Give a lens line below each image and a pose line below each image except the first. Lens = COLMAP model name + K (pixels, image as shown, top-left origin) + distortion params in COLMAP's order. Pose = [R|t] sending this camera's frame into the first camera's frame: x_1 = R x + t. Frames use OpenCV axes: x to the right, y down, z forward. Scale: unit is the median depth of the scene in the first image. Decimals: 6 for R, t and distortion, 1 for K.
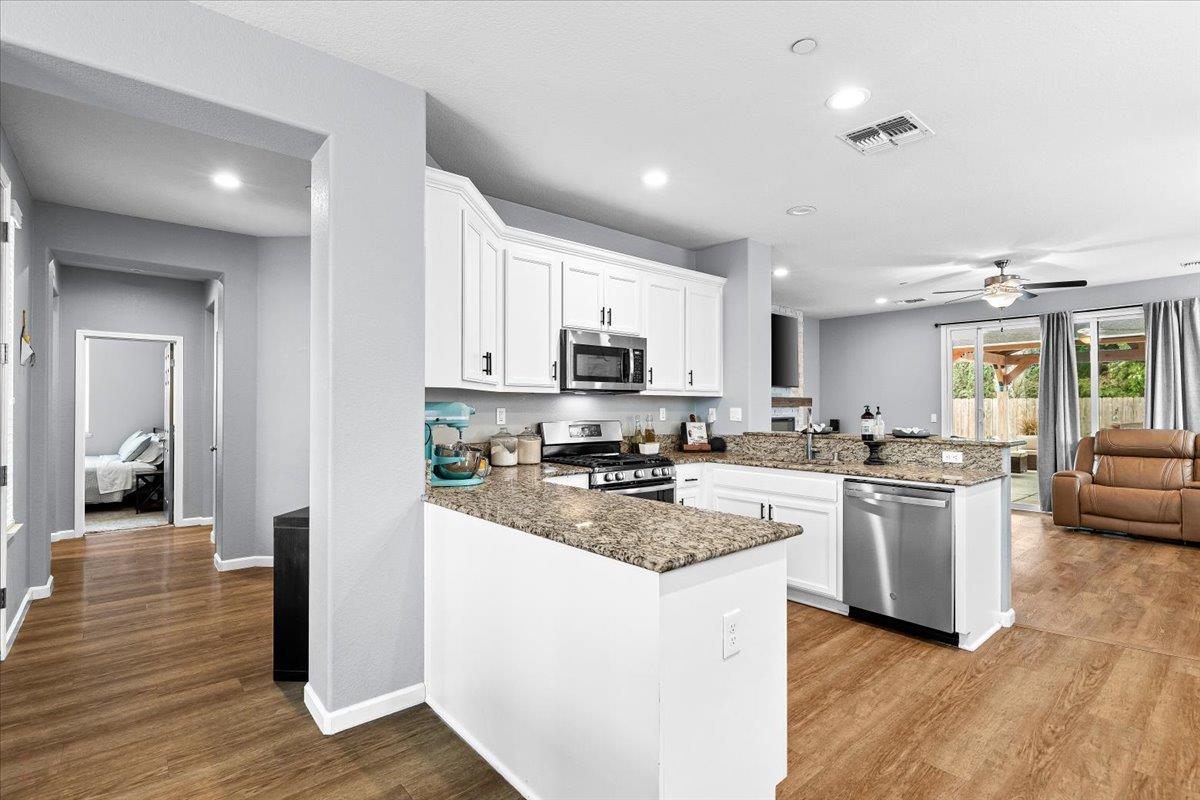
lens RADIAL K [[564.8, 0, 599.7], [0, 564.8, 401.2], [0, 0, 1]] dist [-0.001888, -0.000195]
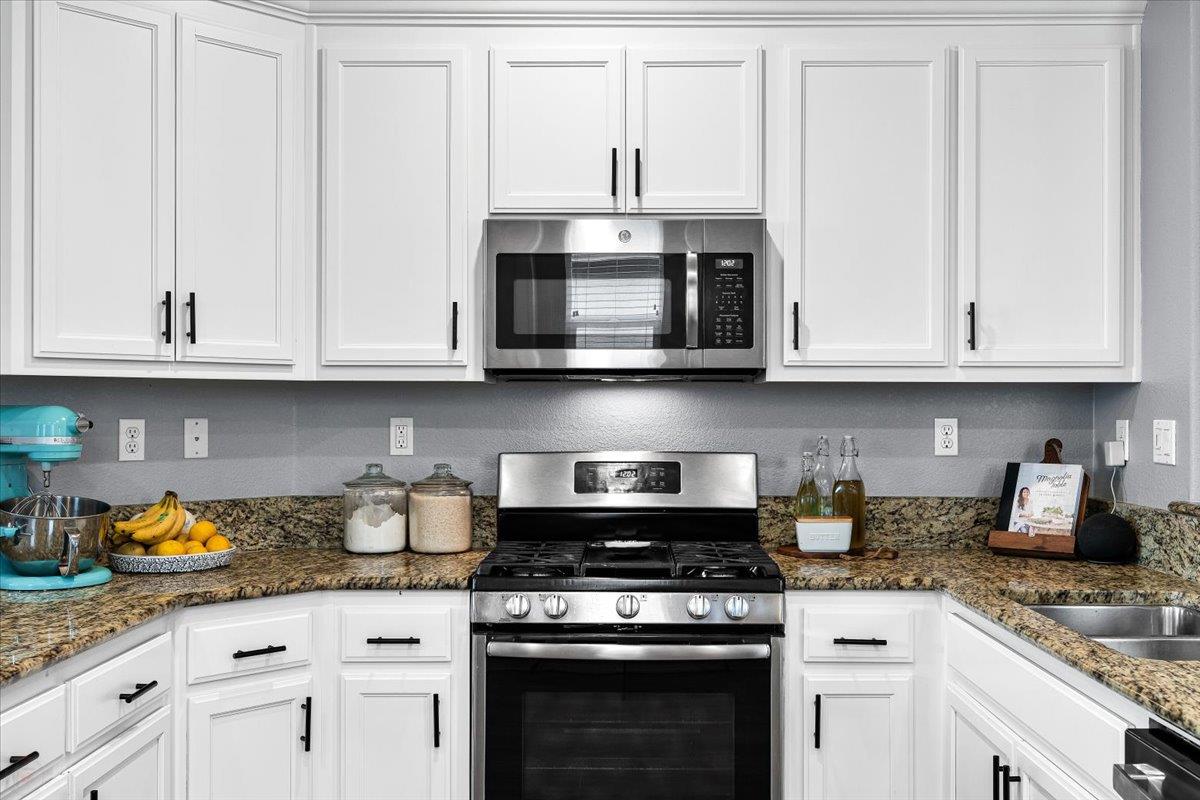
lens RADIAL K [[1157.4, 0, 636.5], [0, 1157.4, 408.6], [0, 0, 1]] dist [-0.003162, 0.000000]
pose [[0.763149, 0.000180, -0.646222, 0.485465], [0.005084, 0.999967, 0.006281, 0.000569], [0.646202, -0.008079, 0.763123, 0.401019]]
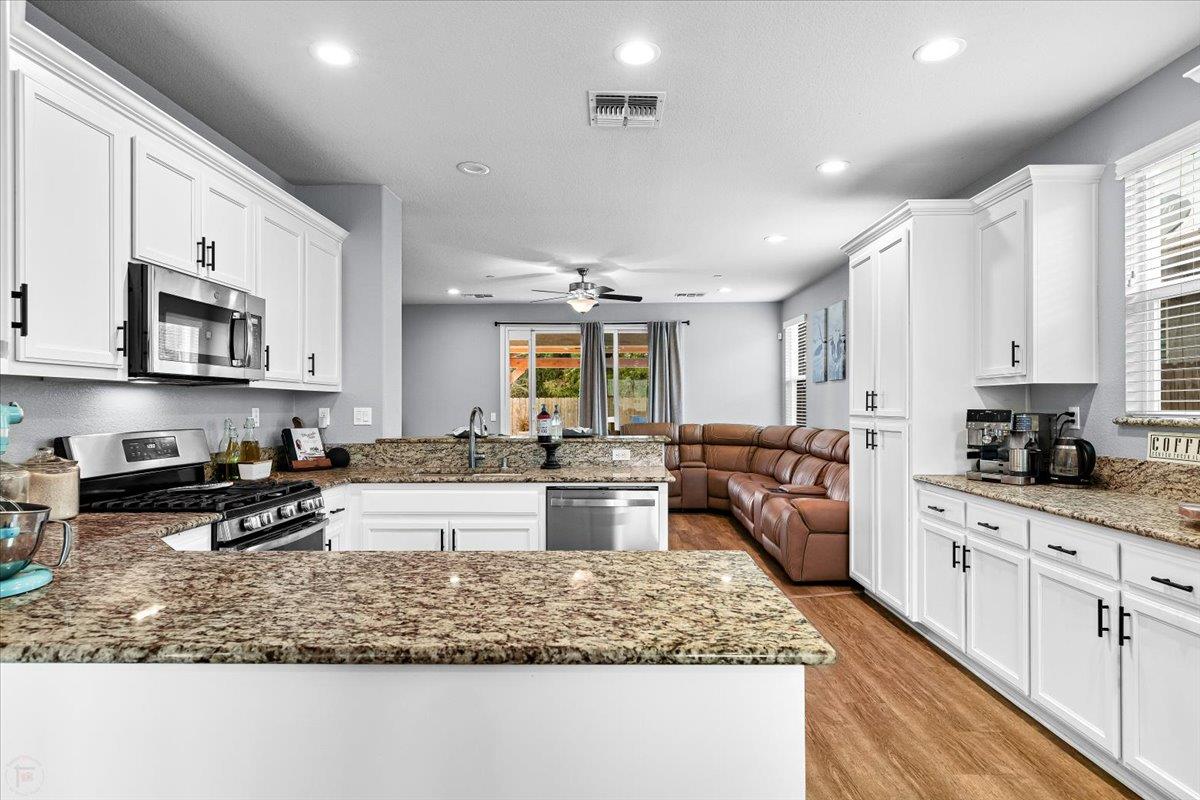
lens RADIAL K [[625.0, 0, 605.2], [0, 625.0, 401.3], [0, 0, 1]] dist [-0.000919, 0.000528]
pose [[0.659587, 0.002500, 0.751624, -0.195585], [-0.003779, 0.999993, -0.000010, 0.002858], [-0.751619, -0.002834, 0.659591, 0.240745]]
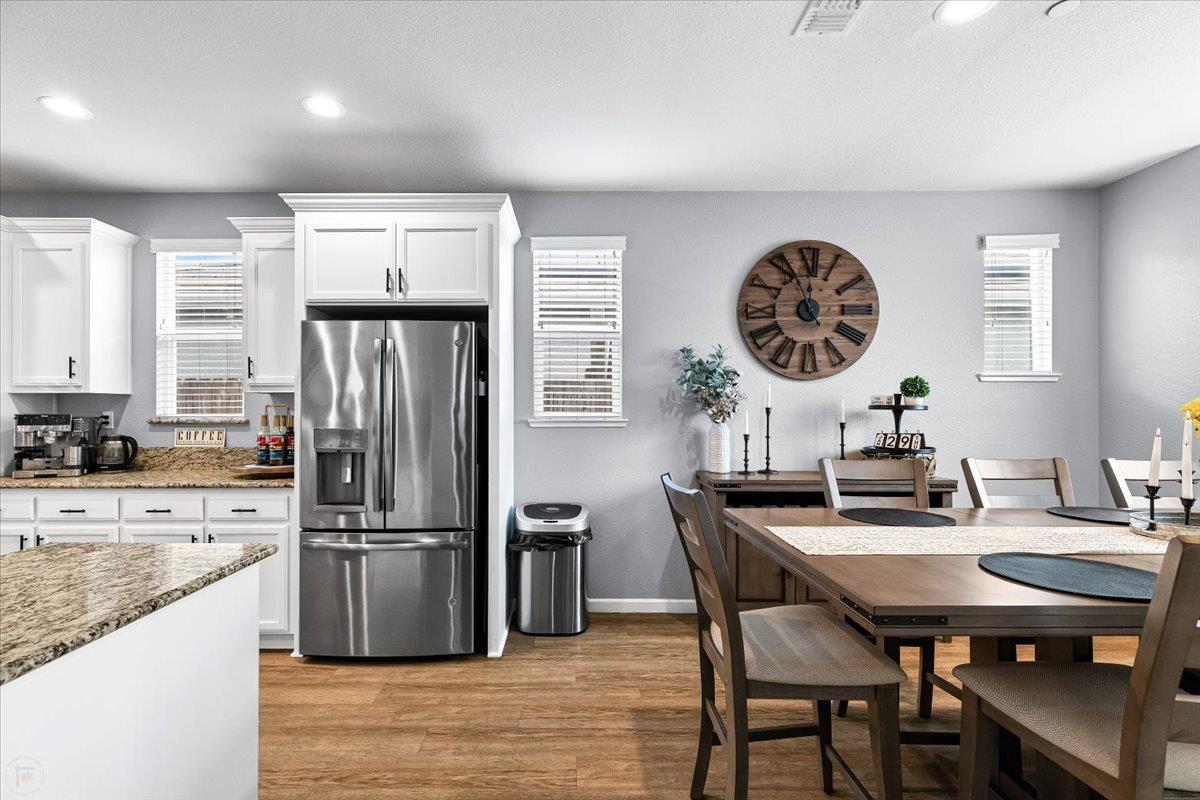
lens RADIAL K [[551.2, 0, 566.3], [0, 551.2, 406.4], [0, 0, 1]] dist [0.005011, -0.000527]
pose [[-0.751329, 0.001838, 0.659925, -0.363292], [-0.007201, 0.999914, -0.010983, 0.003636], [-0.659888, -0.013004, -0.751251, 0.485209]]
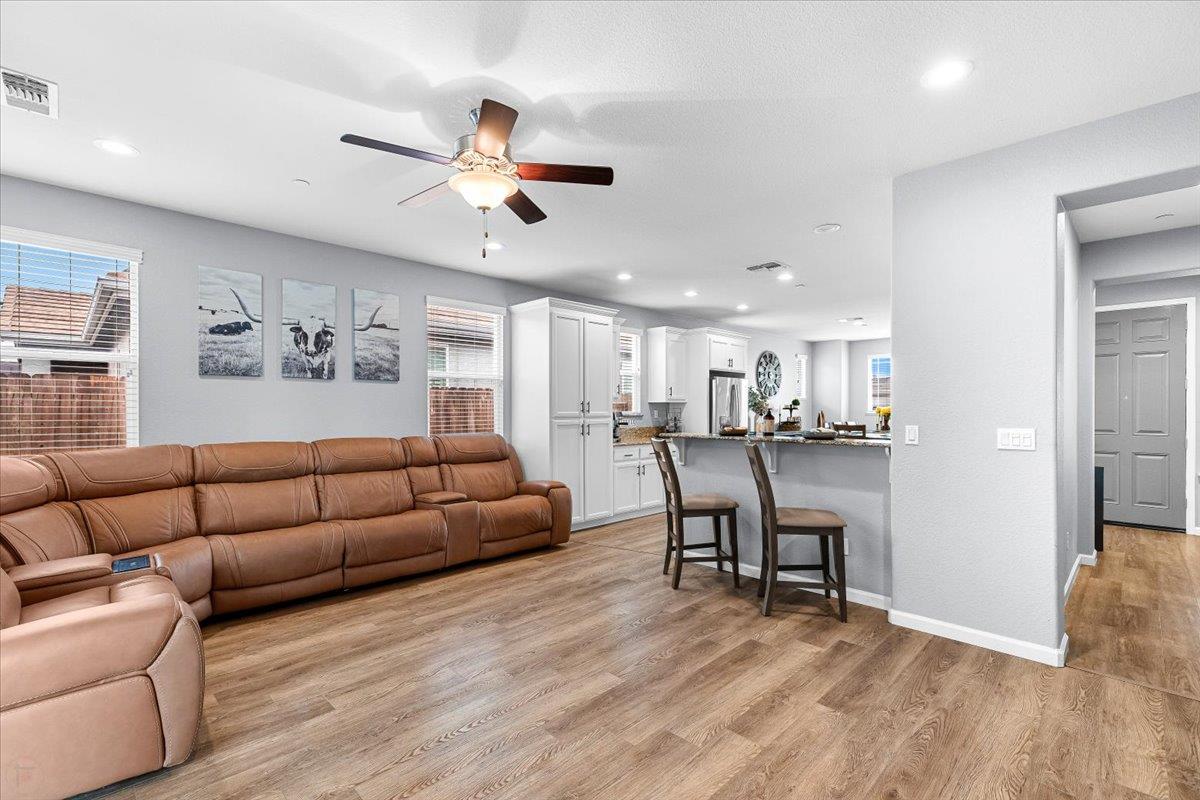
lens RADIAL K [[537.4, 0, 587.4], [0, 537.4, 406.7], [0, 0, 1]] dist [0.004020, 0.000771]
pose [[-0.998287, -0.001481, -0.058484, 0.846268], [-0.000600, 0.999886, -0.015082, 0.020577], [0.058500, -0.015021, -0.998174, 1.925031]]
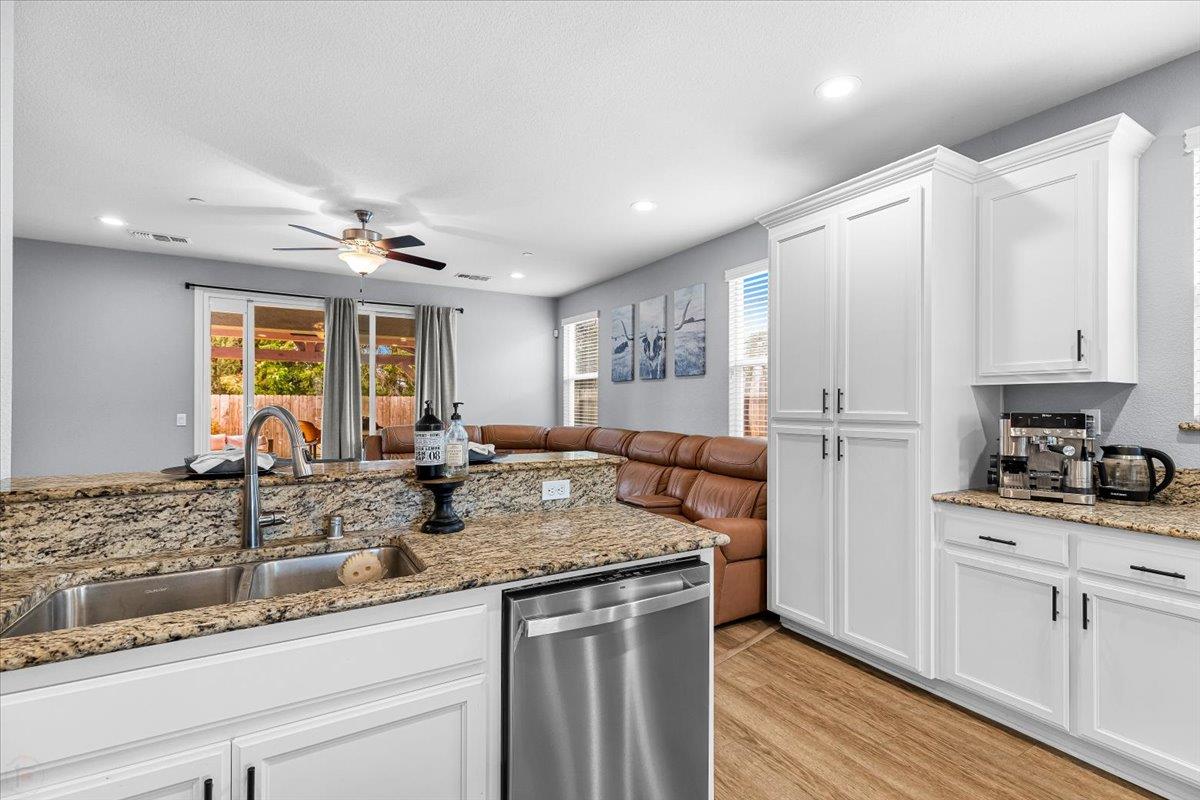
lens RADIAL K [[537.4, 0, 600.0], [0, 537.4, 402.7], [0, 0, 1]] dist [0.004020, 0.000771]
pose [[0.178002, 0.004677, 0.984019, 0.072067], [-0.013093, 0.999911, -0.002384, 0.007929], [-0.983943, -0.012460, 0.178047, 0.721255]]
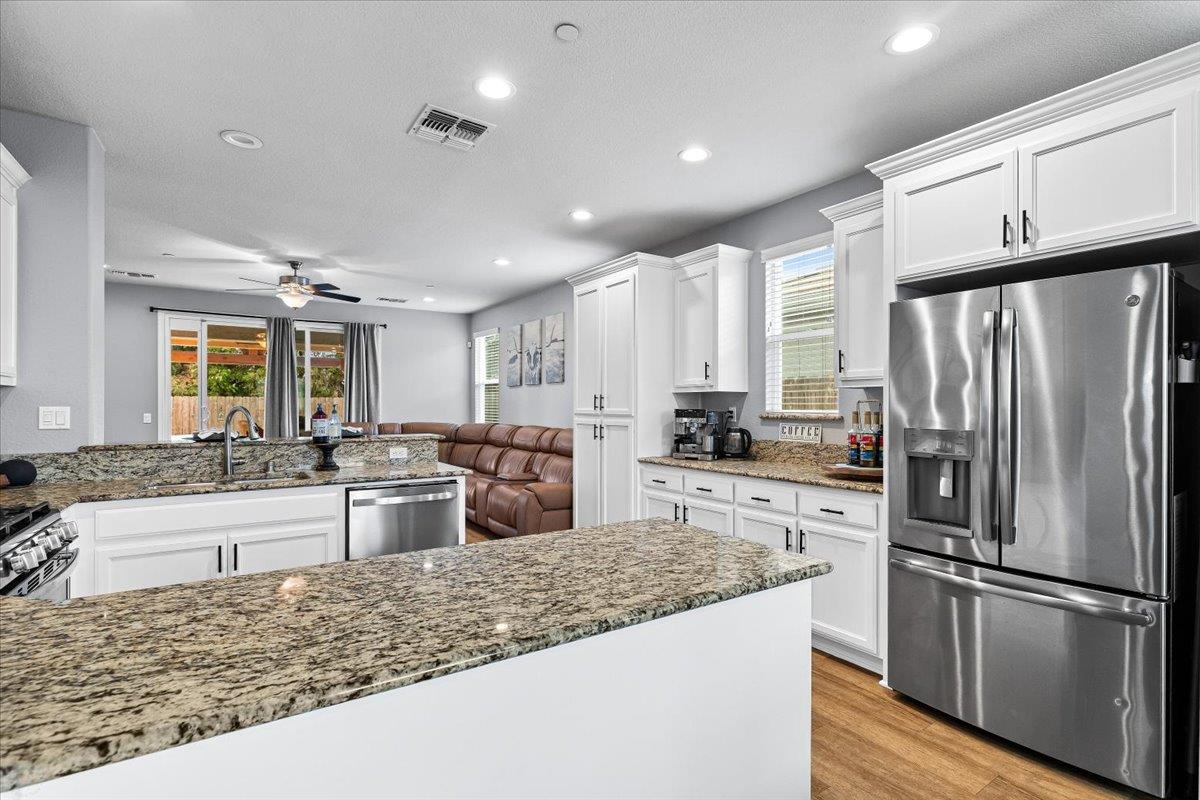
lens RADIAL K [[564.8, 0, 598.7], [0, 564.8, 405.5], [0, 0, 1]] dist [-0.001888, -0.000195]
pose [[0.122493, -0.000509, 0.992469, -0.306941], [-0.010267, 0.999946, 0.001780, 0.004729], [-0.992416, -0.010408, 0.122481, 0.425588]]
